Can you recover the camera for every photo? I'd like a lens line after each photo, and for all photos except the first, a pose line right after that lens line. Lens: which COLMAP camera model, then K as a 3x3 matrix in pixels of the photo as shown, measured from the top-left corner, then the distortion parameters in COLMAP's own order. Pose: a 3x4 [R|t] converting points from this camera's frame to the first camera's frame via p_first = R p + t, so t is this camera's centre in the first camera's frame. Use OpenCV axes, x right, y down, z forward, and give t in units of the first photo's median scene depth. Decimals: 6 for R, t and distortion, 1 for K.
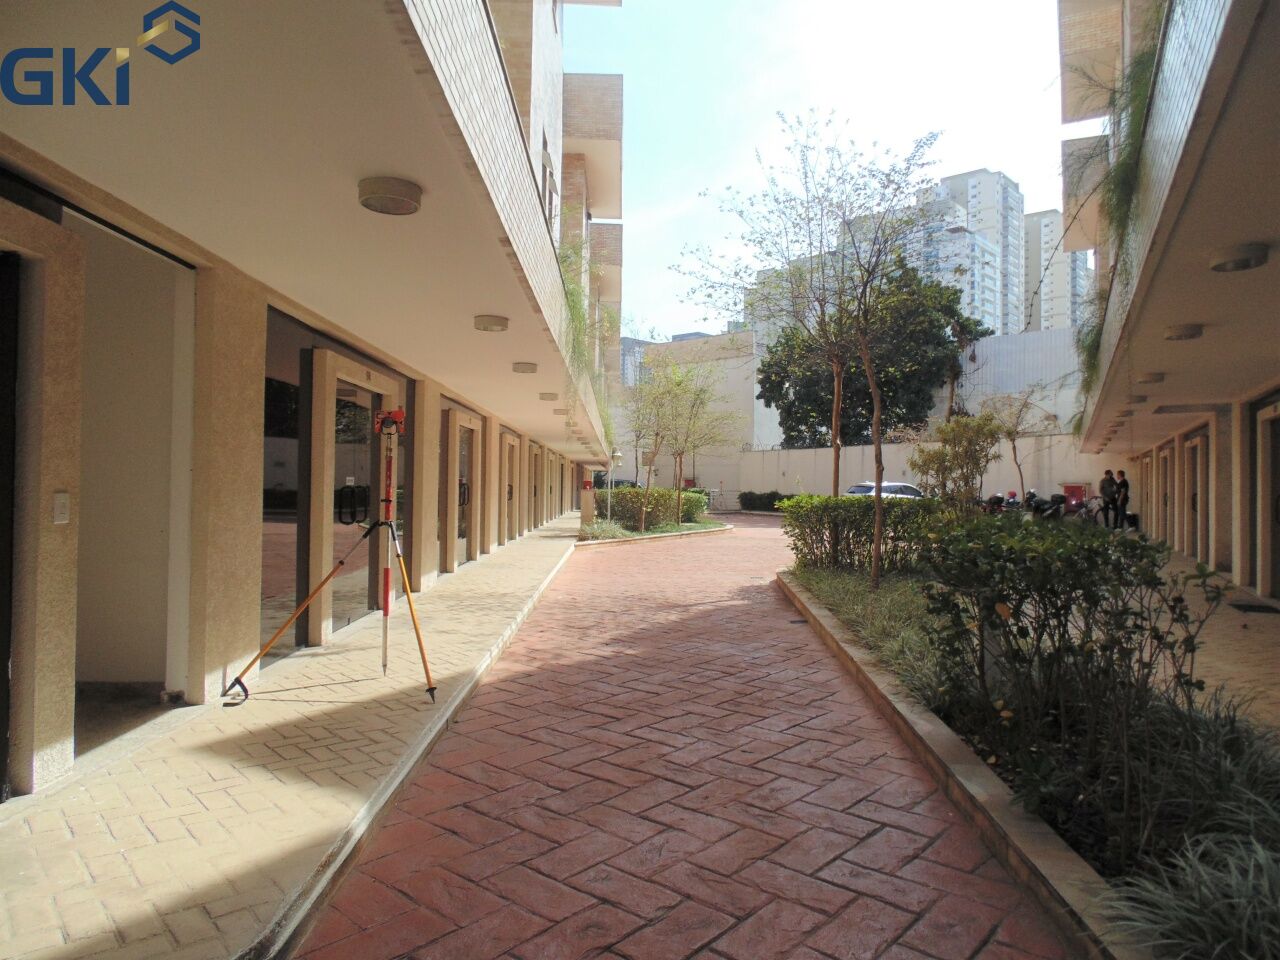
lens RADIAL K [[857.6, 0, 640.0], [0, 857.6, 480.0], [0, 0, 1]] dist [-0.011500, -0.000906]
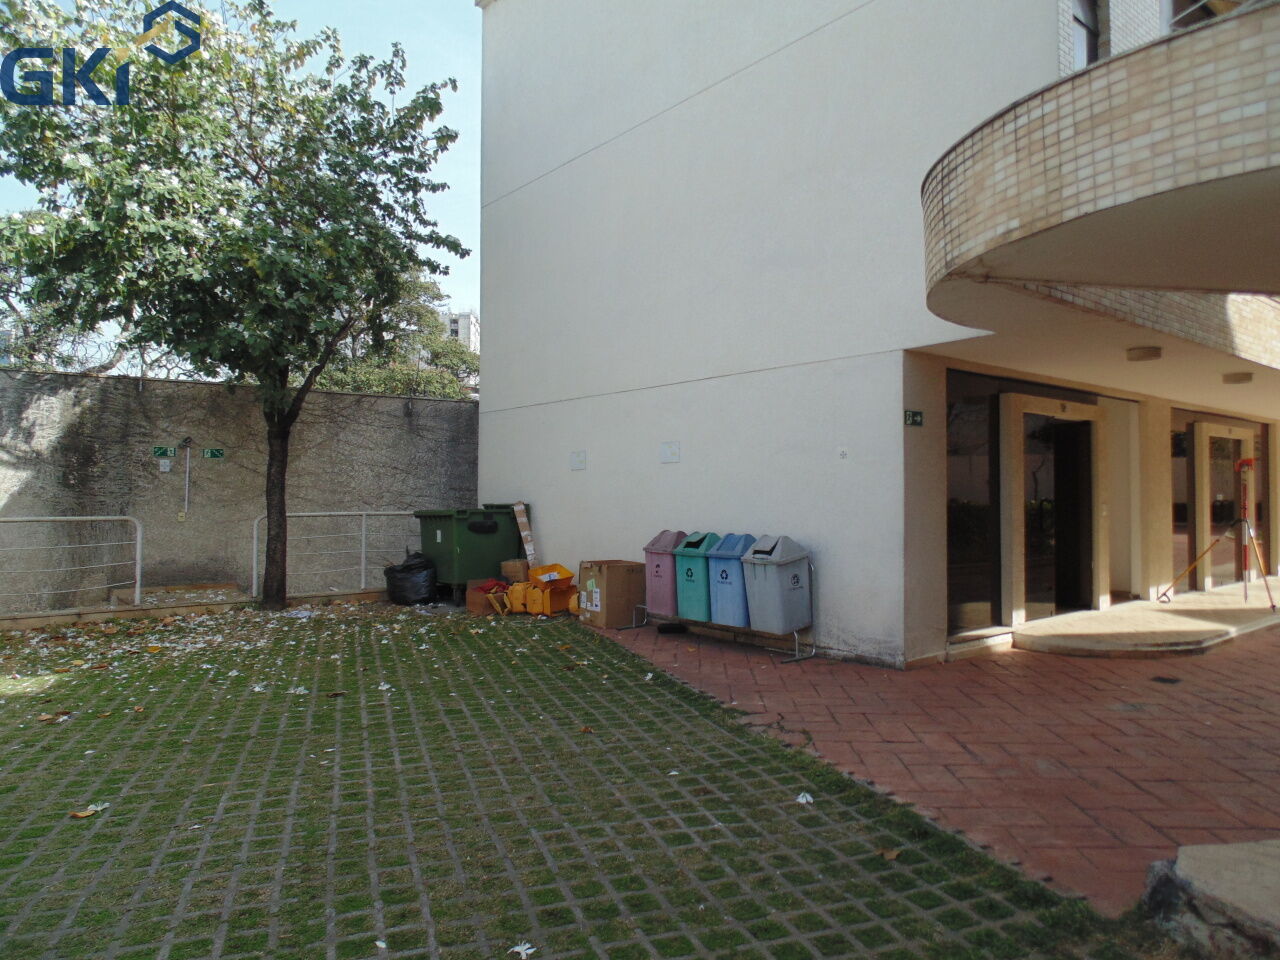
lens RADIAL K [[857.6, 0, 640.0], [0, 857.6, 480.0], [0, 0, 1]] dist [-0.011500, -0.000906]
pose [[0.607451, -0.027322, -0.793887, 0.316781], [0.014755, 0.999624, -0.023113, -0.012696], [0.794220, 0.002326, 0.607626, -0.979252]]
